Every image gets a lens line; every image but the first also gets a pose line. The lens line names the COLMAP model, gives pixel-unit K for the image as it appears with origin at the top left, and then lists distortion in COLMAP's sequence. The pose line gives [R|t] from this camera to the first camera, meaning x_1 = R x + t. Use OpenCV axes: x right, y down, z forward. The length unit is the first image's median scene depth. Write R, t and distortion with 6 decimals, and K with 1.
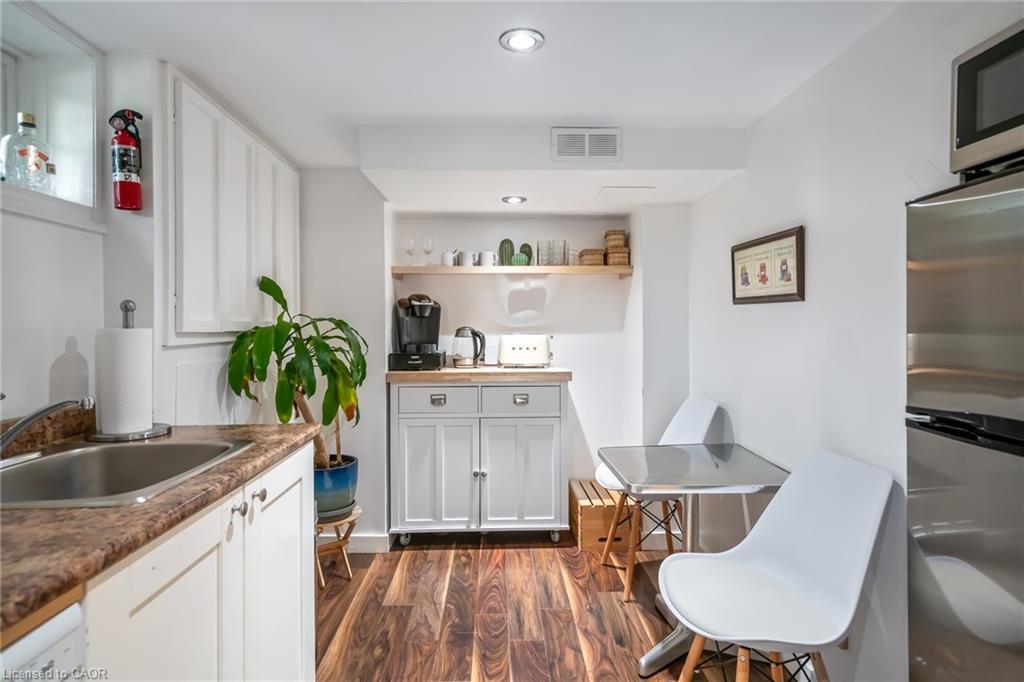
lens RADIAL K [[556.5, 0, 511.3], [0, 556.5, 321.4], [0, 0, 1]] dist [0.005535, 0.000265]
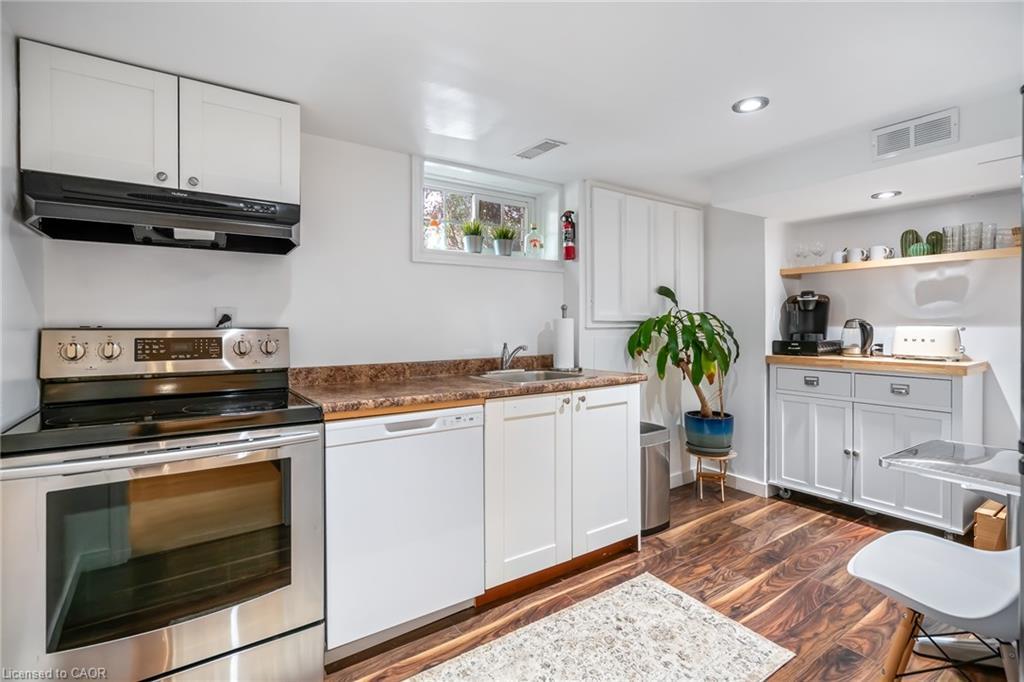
lens RADIAL K [[478.4, 0, 506.7], [0, 478.4, 323.0], [0, 0, 1]] dist [-0.000403, 0.000049]
pose [[0.539723, 0.001153, -0.841842, 0.372648], [0.005889, 0.999969, 0.005145, 0.010637], [0.841822, -0.007734, 0.539700, -0.073863]]
